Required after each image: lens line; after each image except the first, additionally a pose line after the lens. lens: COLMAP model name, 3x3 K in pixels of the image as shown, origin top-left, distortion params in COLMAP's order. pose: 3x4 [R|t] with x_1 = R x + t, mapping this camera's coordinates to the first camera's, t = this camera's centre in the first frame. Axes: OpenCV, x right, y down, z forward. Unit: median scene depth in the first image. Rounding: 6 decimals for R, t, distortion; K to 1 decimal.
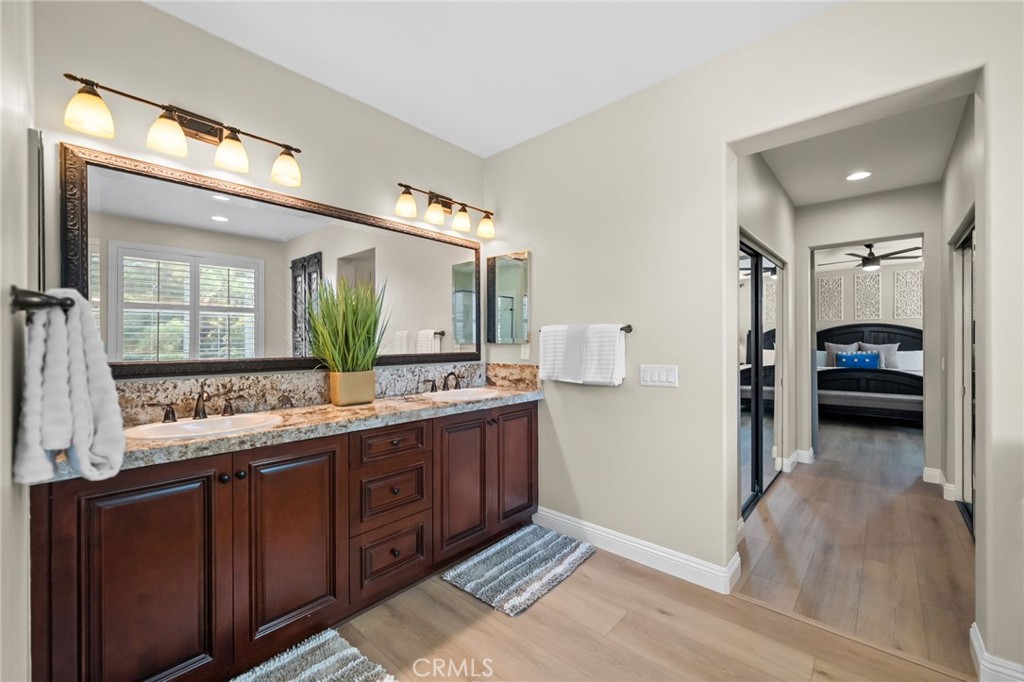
lens RADIAL K [[410.9, 0, 512.6], [0, 410.9, 346.7], [0, 0, 1]] dist [-0.000597, -0.000081]
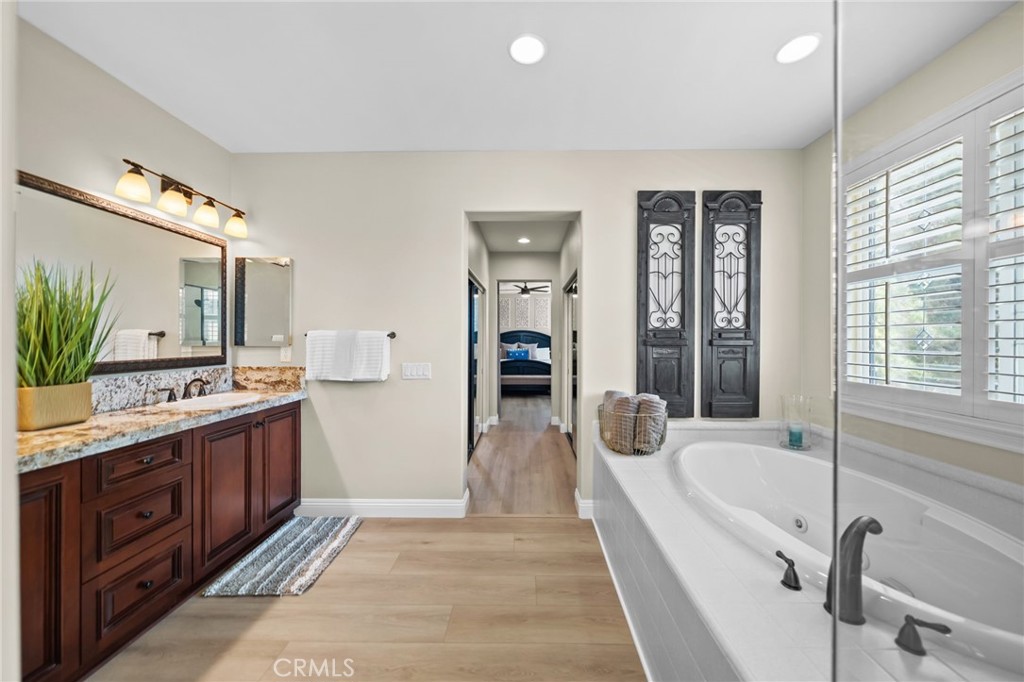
lens RADIAL K [[359.7, 0, 515.2], [0, 359.7, 350.8], [0, 0, 1]] dist [-0.001370, -0.000179]
pose [[0.764952, -0.013081, 0.643955, -0.125207], [0.003095, 0.999857, 0.016633, -0.011240], [-0.644080, -0.010731, 0.764883, -0.077964]]
